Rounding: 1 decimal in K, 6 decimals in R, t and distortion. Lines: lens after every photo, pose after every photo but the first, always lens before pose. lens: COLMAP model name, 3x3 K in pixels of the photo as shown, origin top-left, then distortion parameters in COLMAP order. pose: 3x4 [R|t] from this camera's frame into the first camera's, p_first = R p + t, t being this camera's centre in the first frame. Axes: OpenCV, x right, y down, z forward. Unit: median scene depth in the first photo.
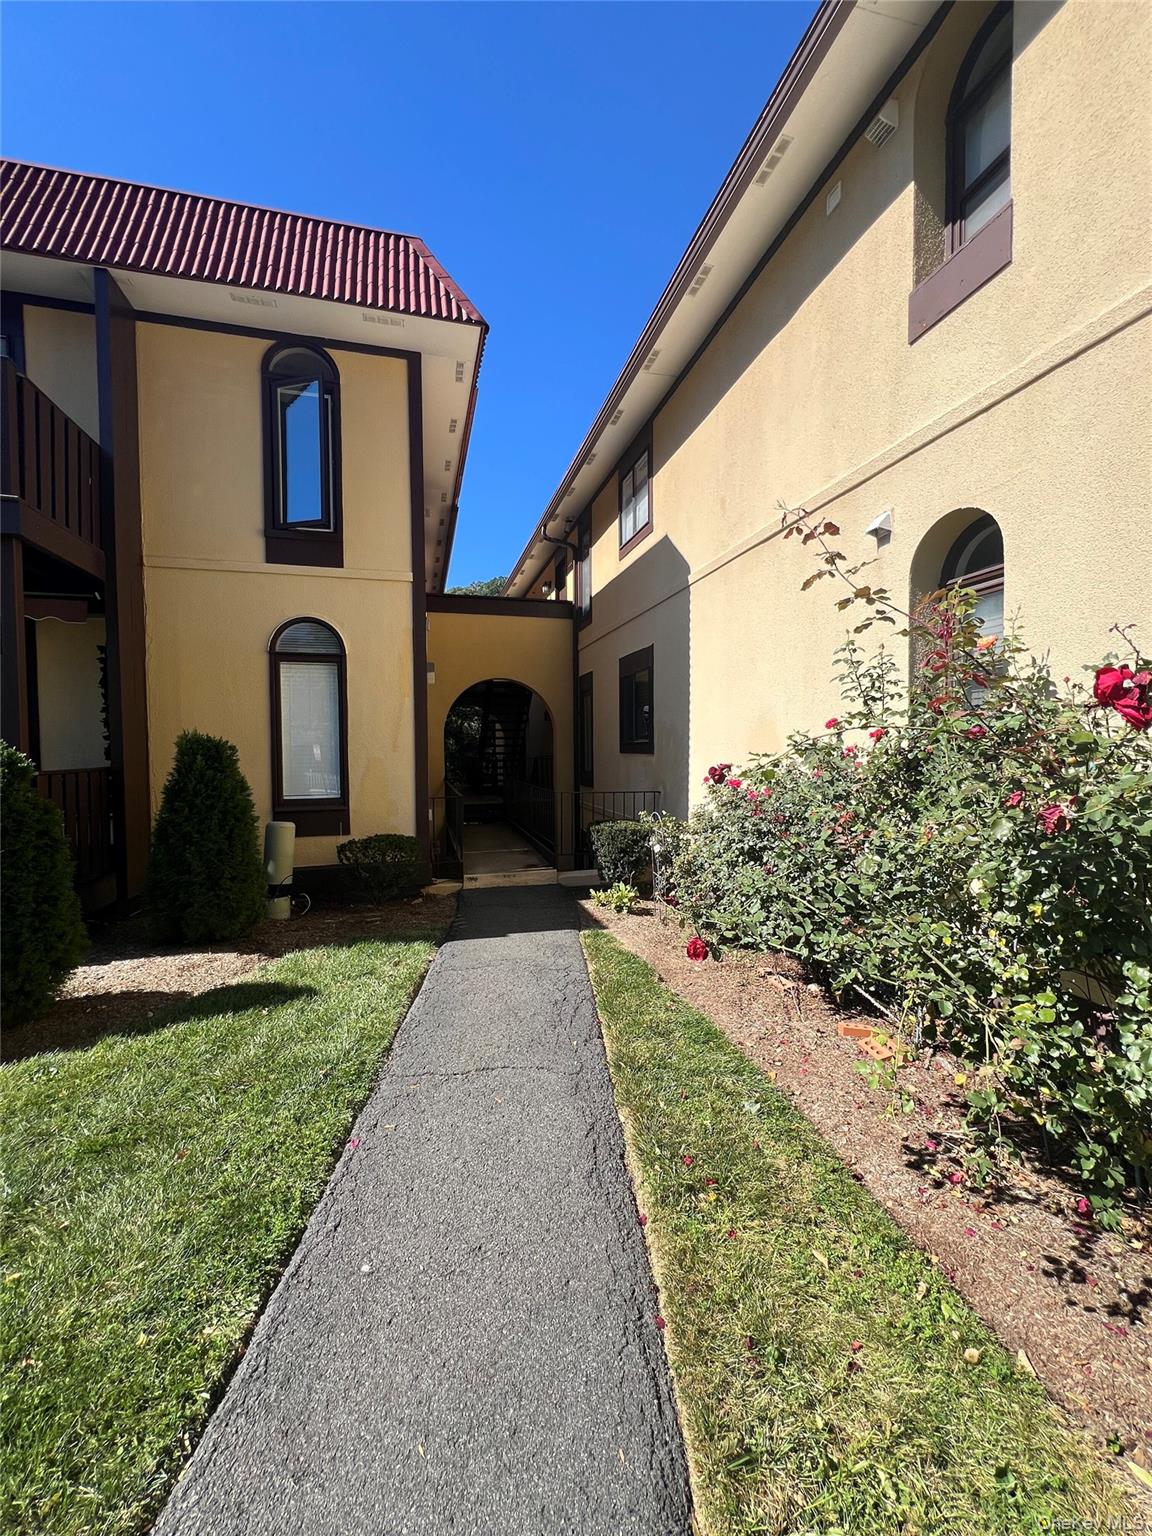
lens RADIAL K [[612.8, 0, 576.0], [0, 612.8, 768.0], [0, 0, 1]] dist [-0.014837, -0.000110]
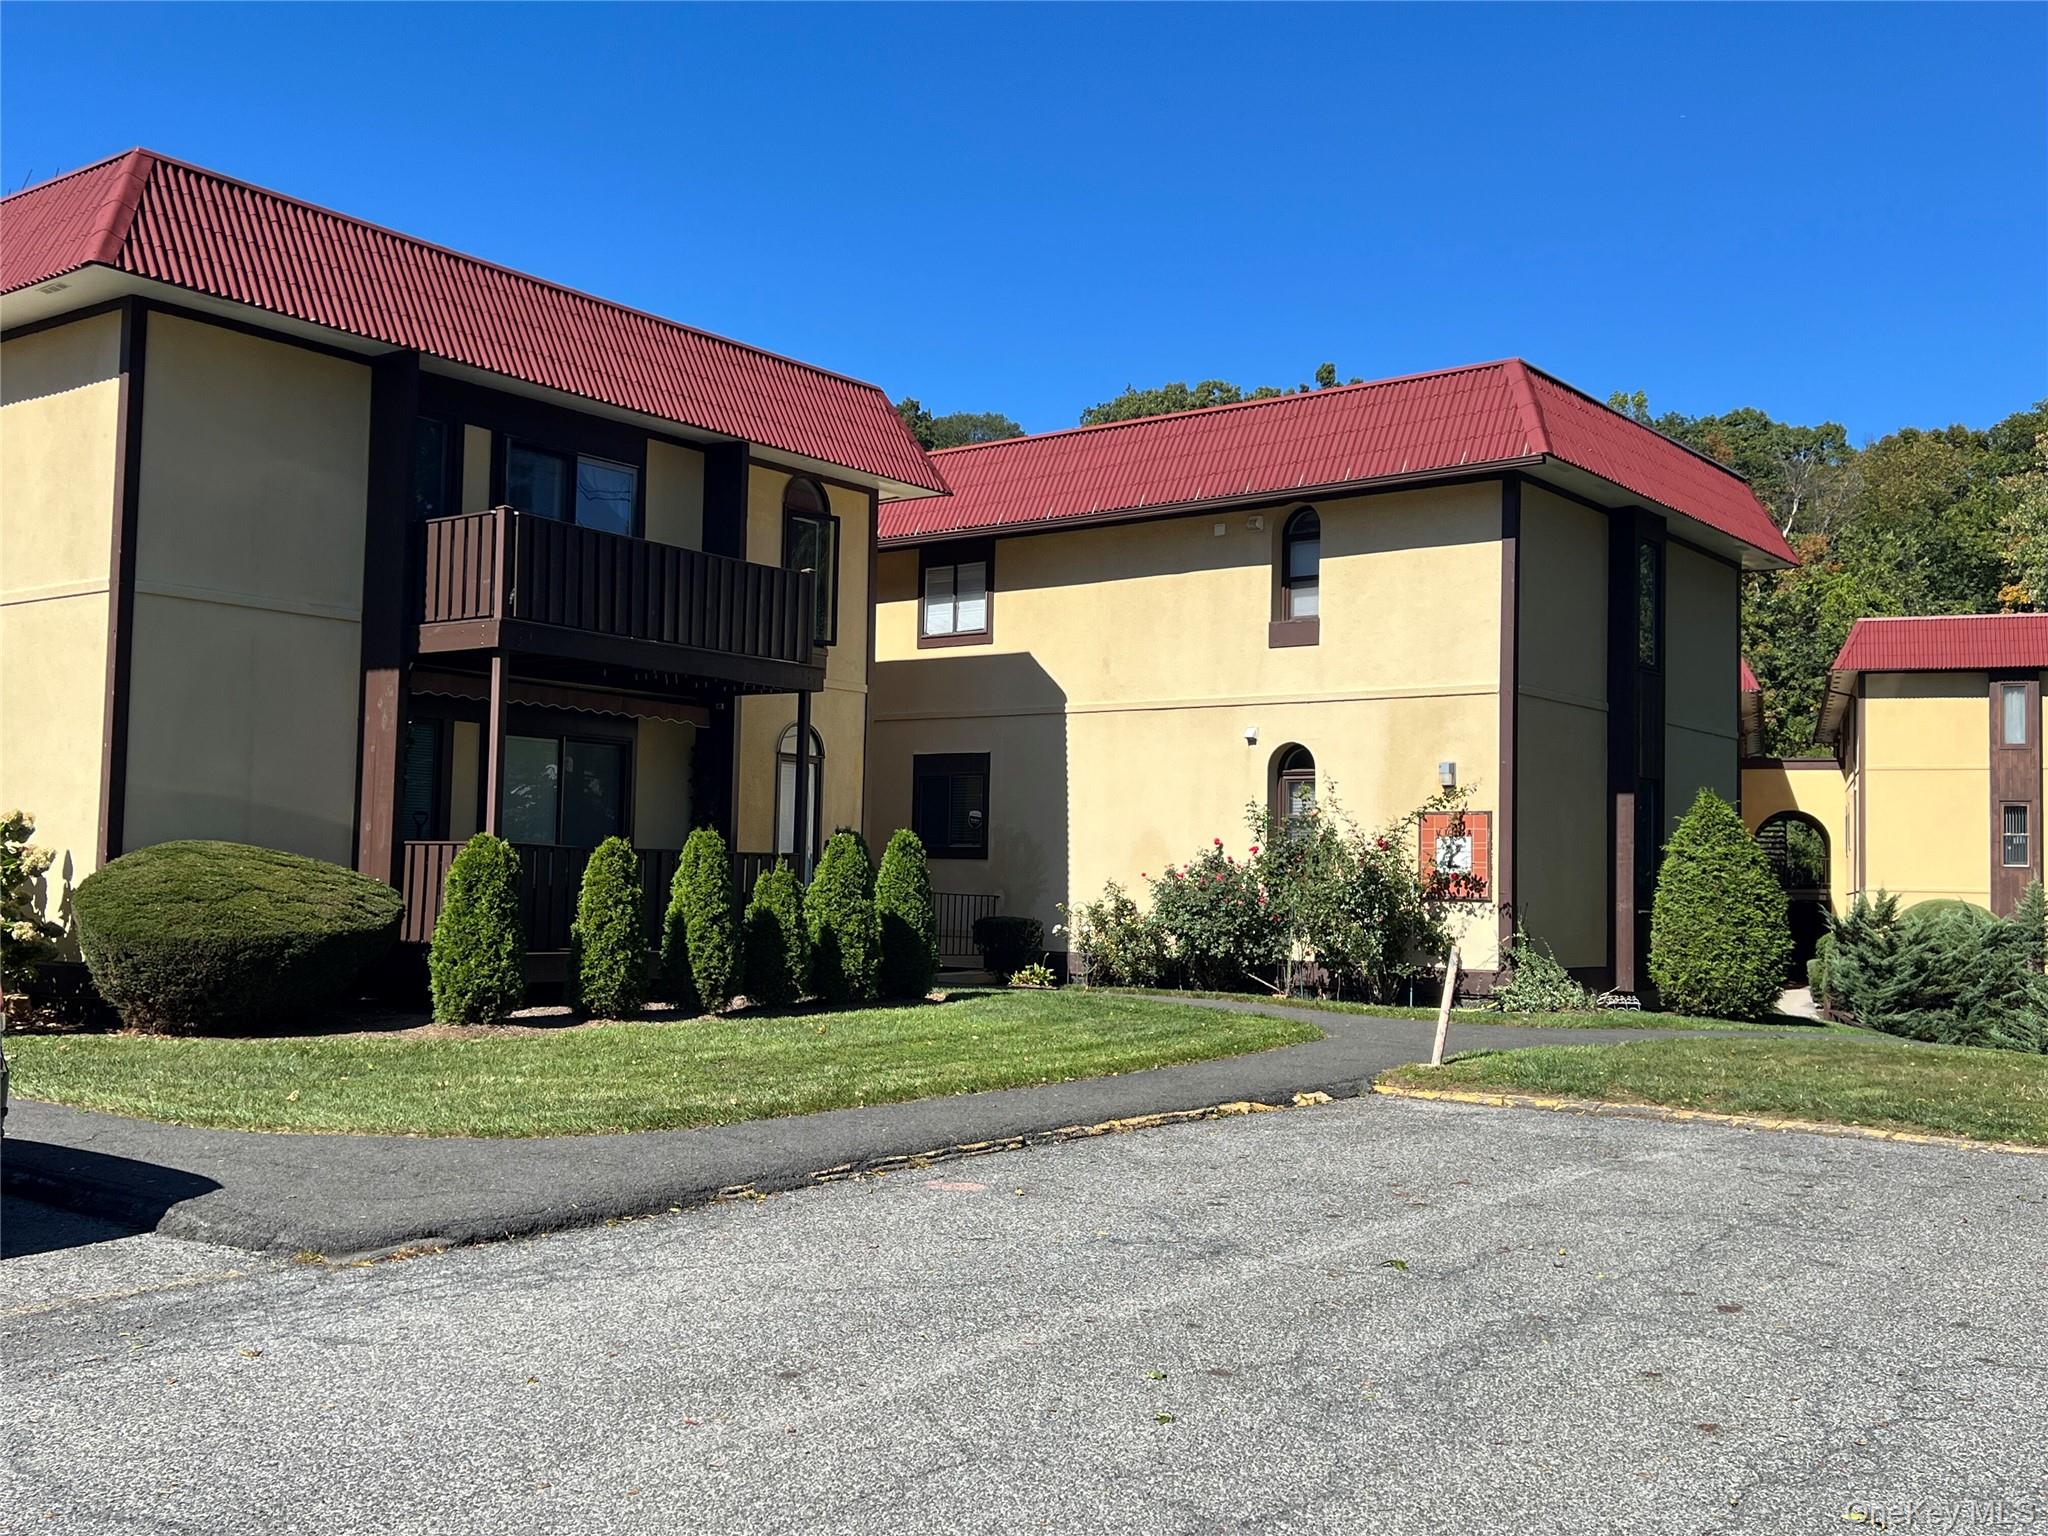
lens RADIAL K [[2009.2, 0, 1024.0], [0, 2009.2, 768.0], [0, 0, 1]] dist [-0.001037, -0.000129]
pose [[0.800237, 0.065495, 0.596096, -2.288146], [-0.012723, 0.995649, -0.092314, 0.167045], [-0.599548, 0.066289, 0.797589, -2.138422]]
